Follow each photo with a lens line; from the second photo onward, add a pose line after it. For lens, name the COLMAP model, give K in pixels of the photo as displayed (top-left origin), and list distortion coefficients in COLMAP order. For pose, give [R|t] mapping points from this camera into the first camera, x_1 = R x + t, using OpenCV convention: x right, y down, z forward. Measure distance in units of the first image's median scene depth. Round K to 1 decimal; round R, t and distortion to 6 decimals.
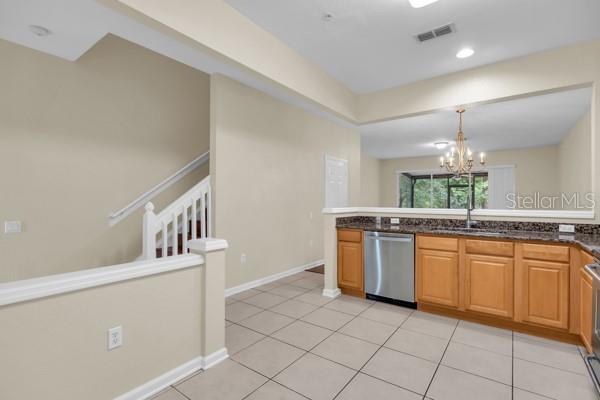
lens RADIAL K [[288.4, 0, 301.6], [0, 288.4, 200.1], [0, 0, 1]] dist [-0.002507, -0.000506]
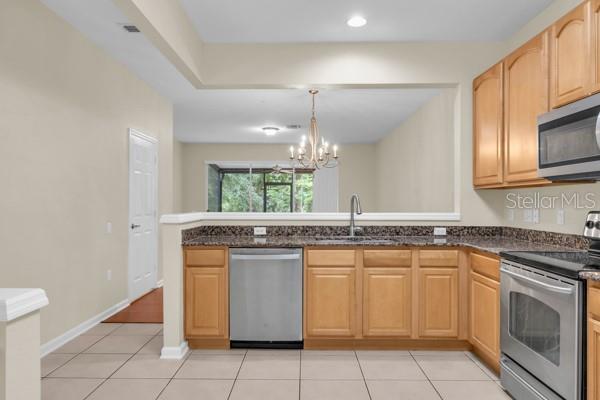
lens RADIAL K [[403.1, 0, 300.0], [0, 403.1, 200.0], [0, 0, 1]] dist [0.001530, 0.000409]
pose [[0.811279, 0.001801, 0.584657, -0.208353], [0.000085, 0.999995, -0.003199, -0.001233], [-0.584659, 0.002645, 0.811275, 0.155757]]
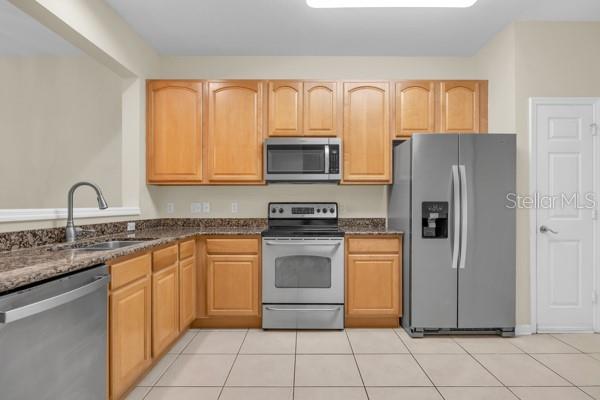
lens RADIAL K [[322.9, 0, 301.1], [0, 322.9, 204.5], [0, 0, 1]] dist [0.003448, 0.000346]
pose [[-0.592894, -0.000618, 0.805280, -0.186751], [-0.001154, 0.999999, -0.000082, 0.024890], [-0.805280, -0.000978, -0.592894, 1.003705]]
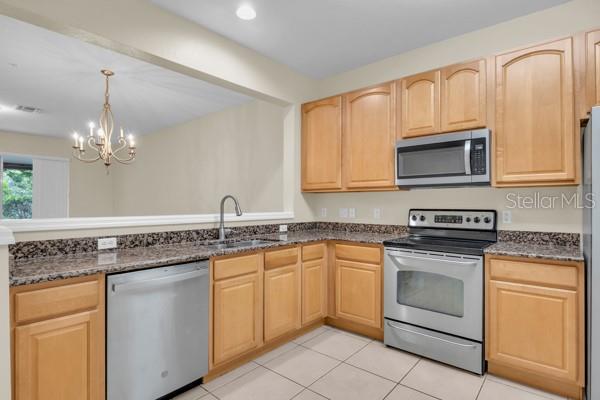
lens RADIAL K [[311.3, 0, 302.2], [0, 311.3, 199.8], [0, 0, 1]] dist [-0.007109, -0.000514]
pose [[0.063361, 0.009859, 0.997942, -0.230004], [-0.002385, 0.999950, -0.009728, 0.000656], [-0.997988, -0.001763, 0.063381, 0.728981]]
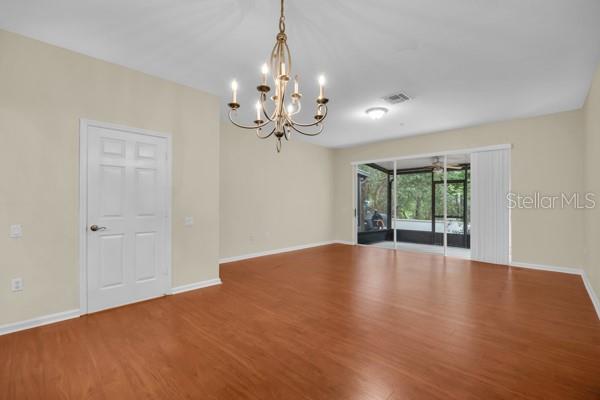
lens RADIAL K [[264.4, 0, 301.5], [0, 264.4, 201.5], [0, 0, 1]] dist [-0.019032, 0.000129]
pose [[0.989976, -0.000650, -0.141235, 0.940529], [0.000579, 1.000000, -0.000539, 0.003996], [0.141235, 0.000452, 0.989976, 0.951252]]
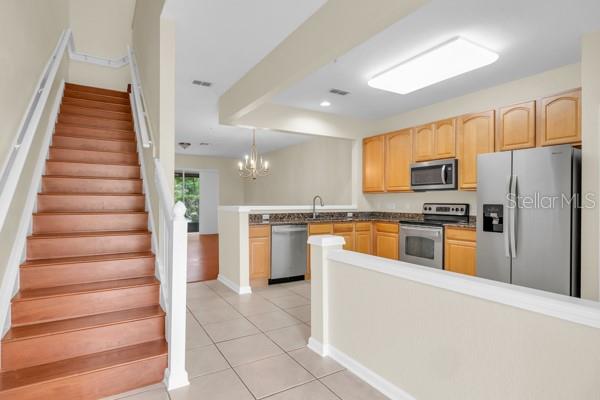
lens RADIAL K [[322.9, 0, 301.1], [0, 322.9, 204.5], [0, 0, 1]] dist [0.003448, 0.000346]
pose [[0.377272, -0.011406, 0.926032, -0.987227], [-0.002566, 0.999907, 0.013361, 0.004511], [-0.926099, -0.007417, 0.377207, 0.427699]]
